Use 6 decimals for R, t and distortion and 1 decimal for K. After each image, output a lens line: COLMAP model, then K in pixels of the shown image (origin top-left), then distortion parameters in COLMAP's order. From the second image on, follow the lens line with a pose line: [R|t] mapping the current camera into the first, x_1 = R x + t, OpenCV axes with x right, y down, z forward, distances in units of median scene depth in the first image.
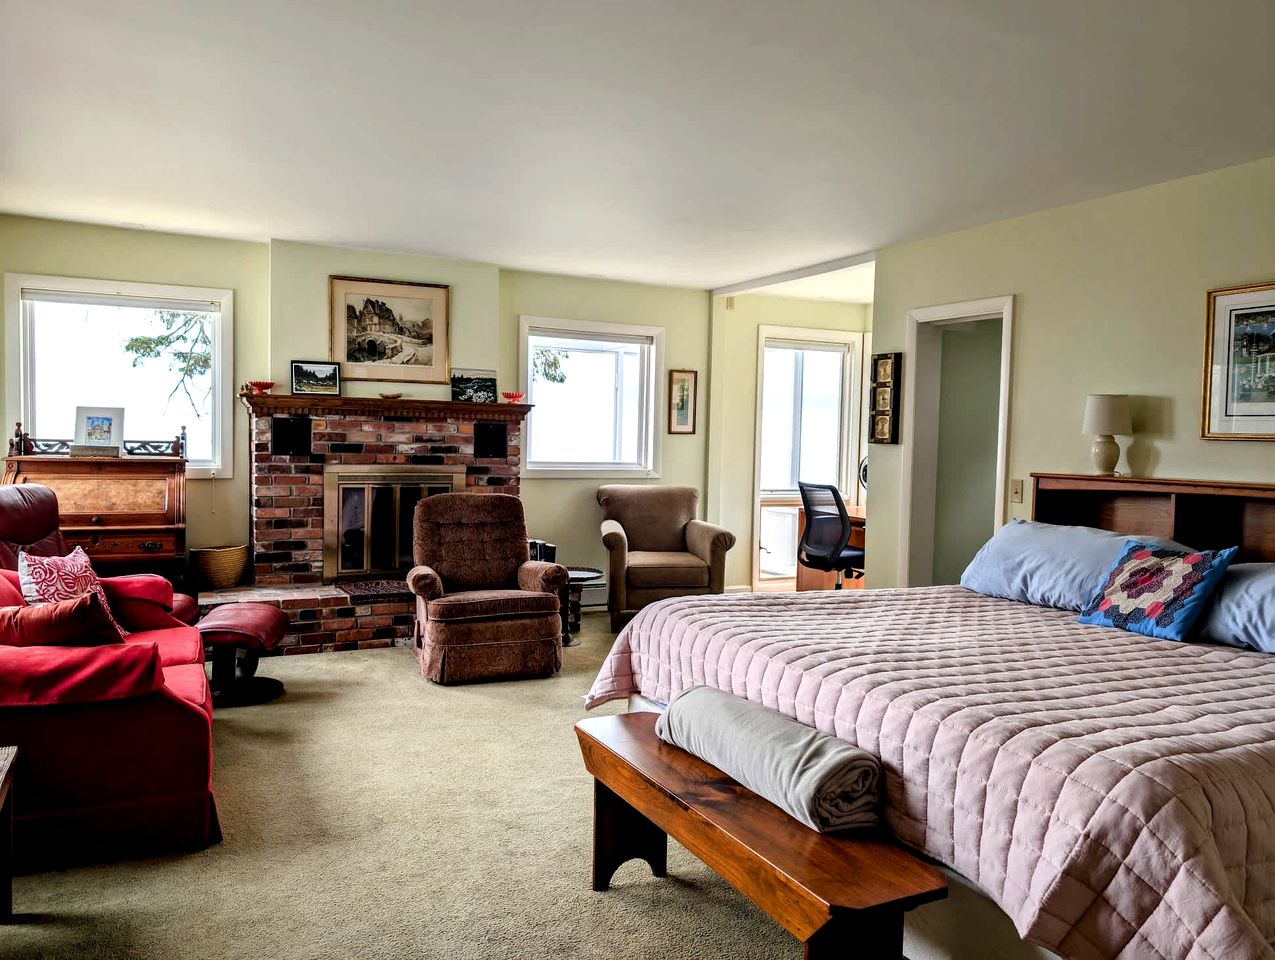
lens RADIAL K [[900.7, 0, 637.5], [0, 900.7, 480.0], [0, 0, 1]] dist [0.066997, -0.079284]
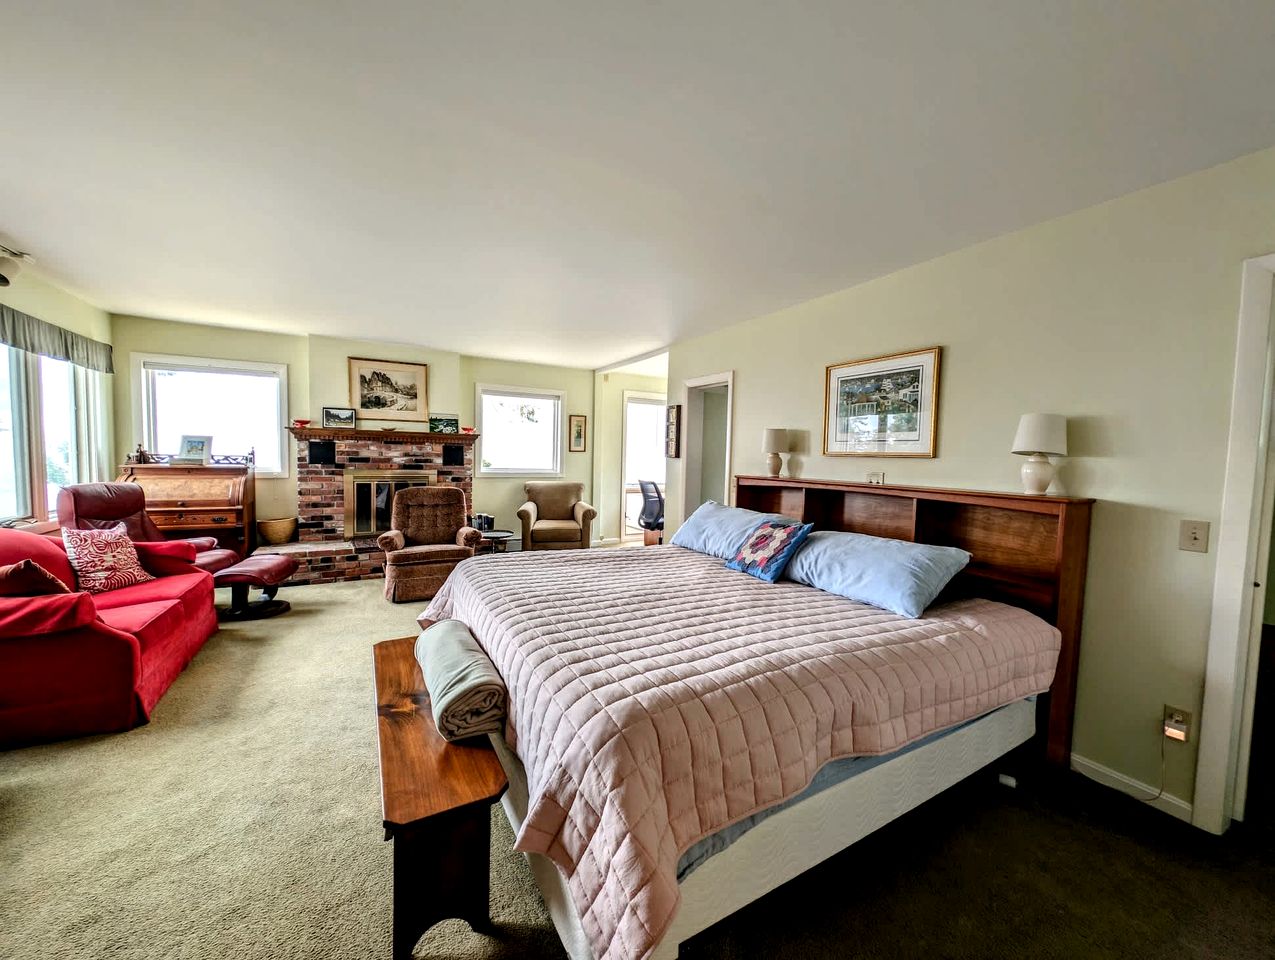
lens RADIAL K [[476.9, 0, 637.5], [0, 476.9, 480.0], [0, 0, 1]] dist [0.016042, -0.000100]
pose [[0.999076, -0.000623, 0.042964, 0.162286], [0.000378, 0.999984, 0.005713, -0.002912], [-0.042967, -0.005691, 0.999060, 0.092922]]
